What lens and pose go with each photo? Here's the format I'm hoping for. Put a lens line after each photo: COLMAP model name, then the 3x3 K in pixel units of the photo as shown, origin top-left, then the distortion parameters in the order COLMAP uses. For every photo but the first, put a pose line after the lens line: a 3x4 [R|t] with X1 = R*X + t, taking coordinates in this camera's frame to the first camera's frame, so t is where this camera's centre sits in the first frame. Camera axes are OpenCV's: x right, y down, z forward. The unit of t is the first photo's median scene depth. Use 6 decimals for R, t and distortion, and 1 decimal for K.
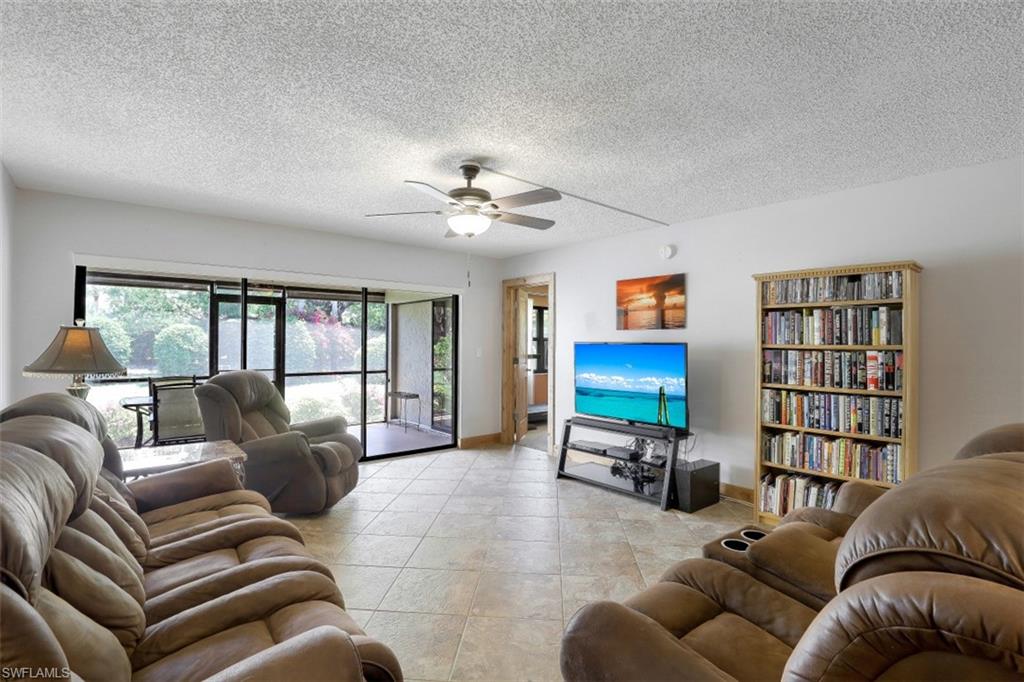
lens RADIAL K [[486.5, 0, 509.5], [0, 486.5, 335.1], [0, 0, 1]] dist [0.016725, -0.000261]
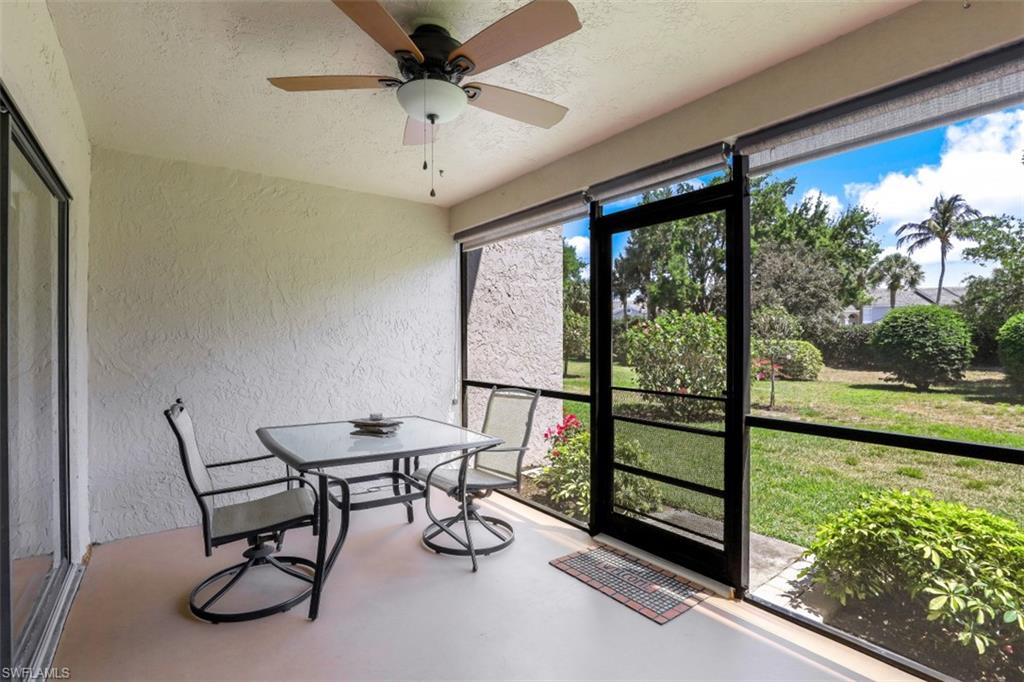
lens RADIAL K [[464.0, 0, 512.0], [0, 464.0, 341.0], [0, 0, 1]] dist [-0.004132, -0.000446]
pose [[-0.028901, 0.002551, -0.999579, -0.165360], [0.012101, 0.999924, 0.002202, 0.028076], [0.999509, -0.012033, -0.028930, 0.915017]]
